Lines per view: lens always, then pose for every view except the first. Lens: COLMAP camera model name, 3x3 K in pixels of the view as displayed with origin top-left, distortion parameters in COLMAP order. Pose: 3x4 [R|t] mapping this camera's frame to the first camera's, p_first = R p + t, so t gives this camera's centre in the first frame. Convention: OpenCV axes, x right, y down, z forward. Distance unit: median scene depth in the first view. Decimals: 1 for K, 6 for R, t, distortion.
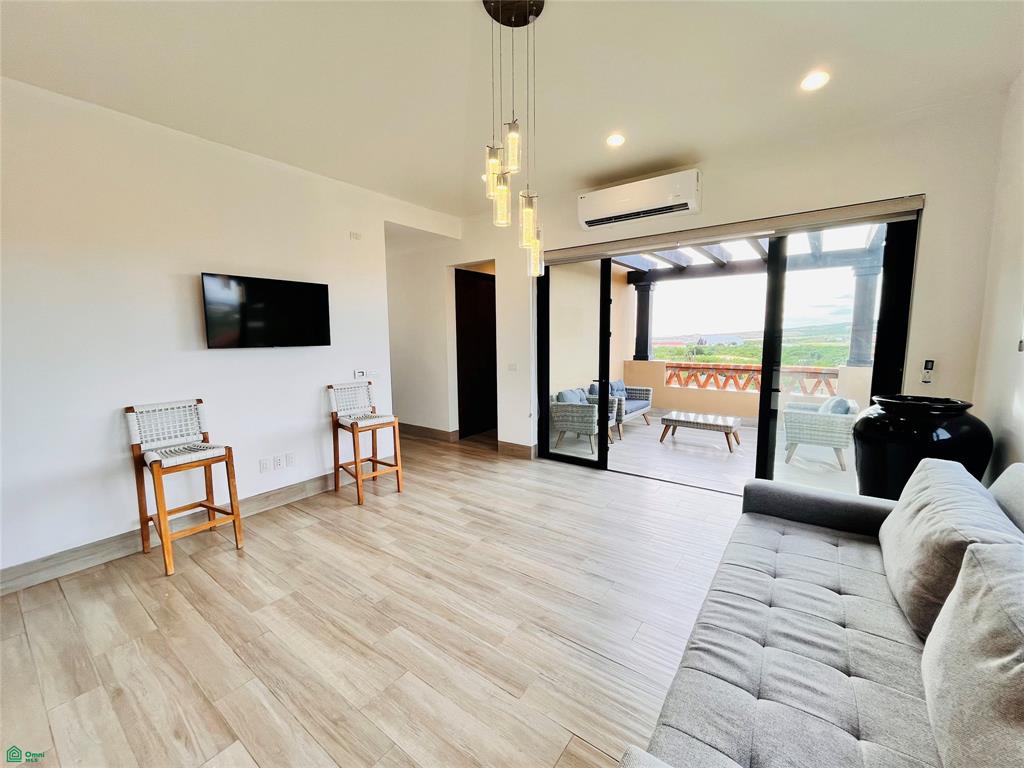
lens RADIAL K [[415.5, 0, 509.4], [0, 415.5, 387.7], [0, 0, 1]] dist [-0.003610, 0.000746]
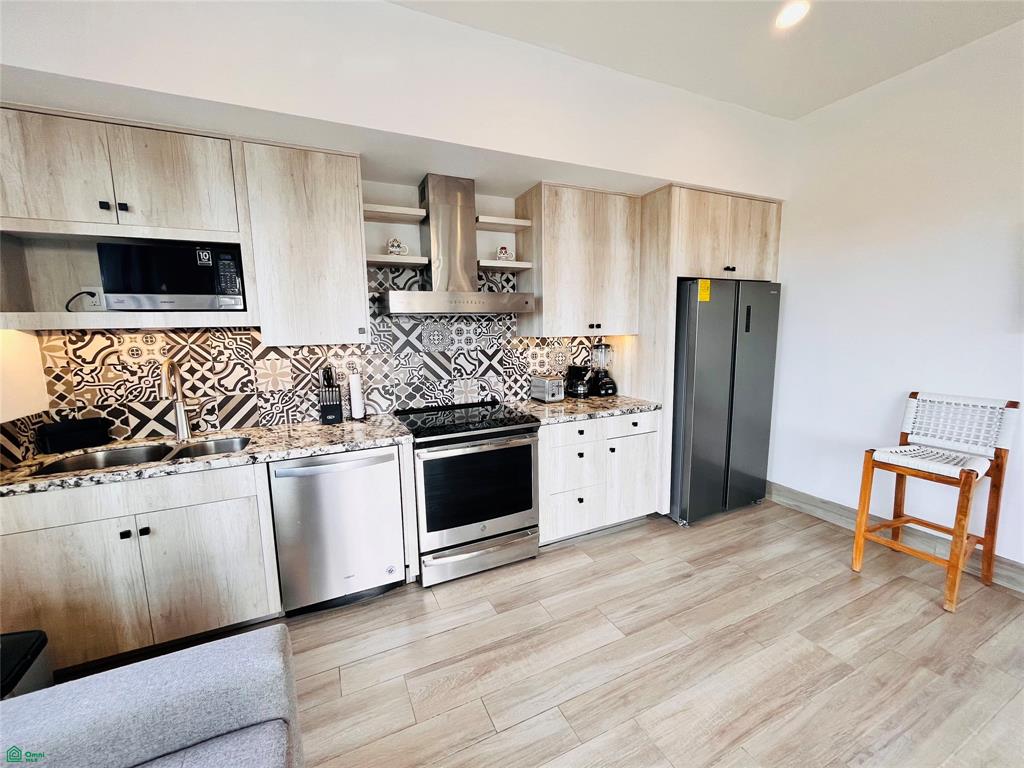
lens RADIAL K [[415.5, 0, 514.1], [0, 415.5, 385.7], [0, 0, 1]] dist [-0.003610, 0.000746]
pose [[-0.462014, 0.138137, -0.876049, 0.183852], [-0.090061, 0.975381, 0.201296, -0.045863], [0.882288, 0.171900, -0.438199, 0.399552]]
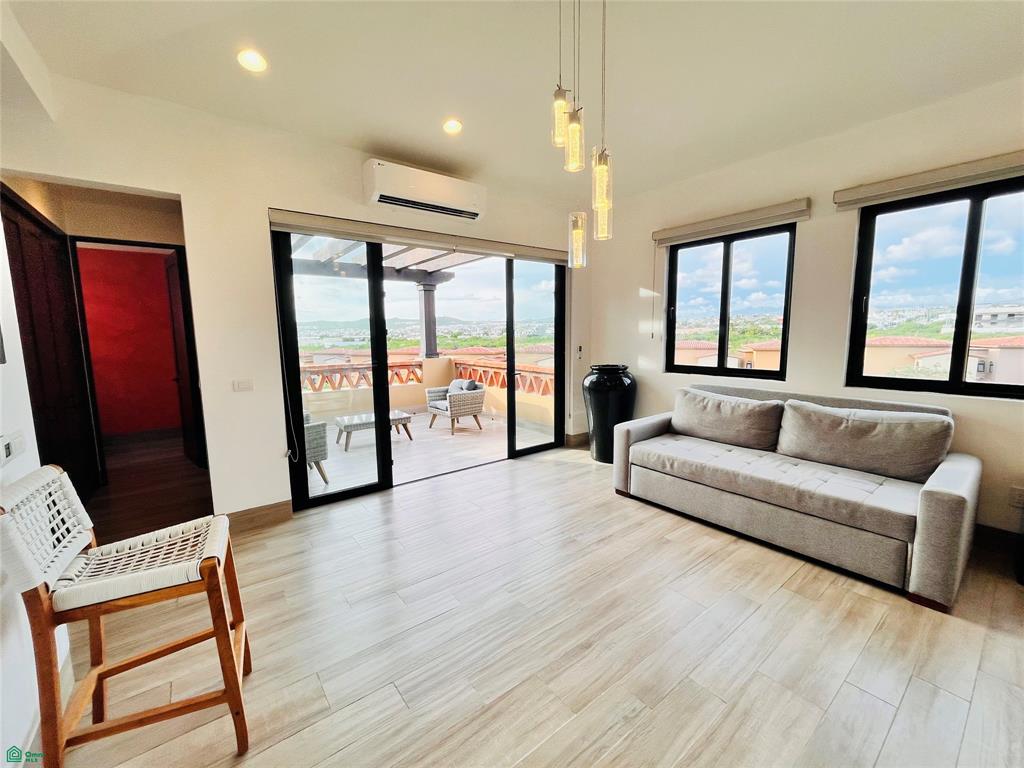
lens RADIAL K [[415.5, 0, 509.6], [0, 415.5, 387.2], [0, 0, 1]] dist [-0.003610, 0.000746]
pose [[0.273814, -0.120546, 0.954198, -0.532956], [0.131639, 0.987475, 0.086975, -0.056319], [-0.952731, 0.101795, 0.286253, 0.515819]]
